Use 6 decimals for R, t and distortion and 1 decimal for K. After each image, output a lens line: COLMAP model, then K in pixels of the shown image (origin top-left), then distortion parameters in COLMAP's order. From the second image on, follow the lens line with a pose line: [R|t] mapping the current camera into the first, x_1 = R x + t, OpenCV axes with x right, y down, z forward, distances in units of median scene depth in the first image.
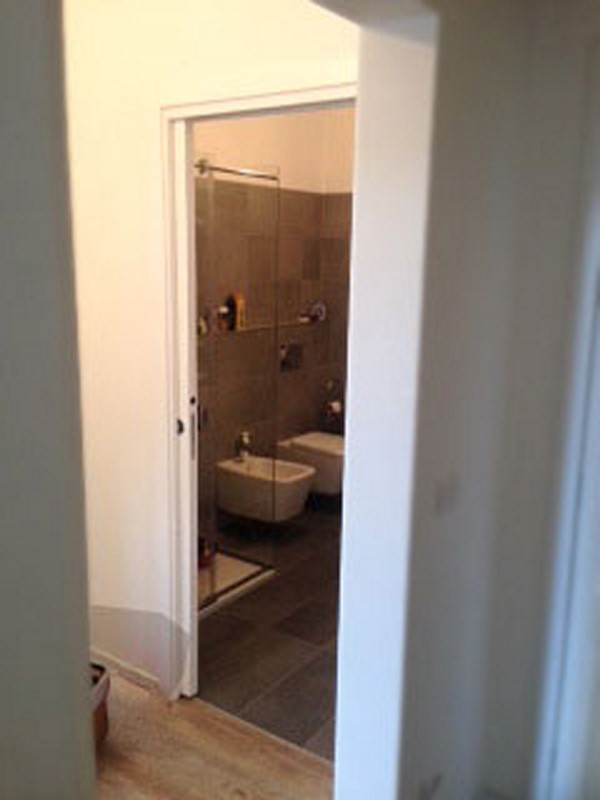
lens RADIAL K [[759.9, 0, 300.0], [0, 759.9, 400.0], [0, 0, 1]] dist [-0.000673, -0.000134]
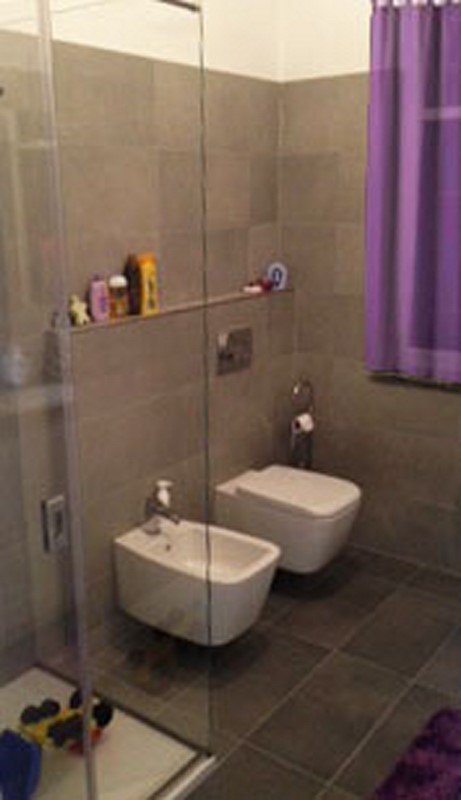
lens RADIAL K [[774.7, 0, 230.5], [0, 774.7, 400.0], [0, 0, 1]] dist [0.103801, 0.000235]
pose [[0.999555, -0.020601, -0.021571, -0.002436], [0.021958, 0.997665, 0.064673, -0.061994], [0.020188, -0.065118, 0.997673, 0.379911]]
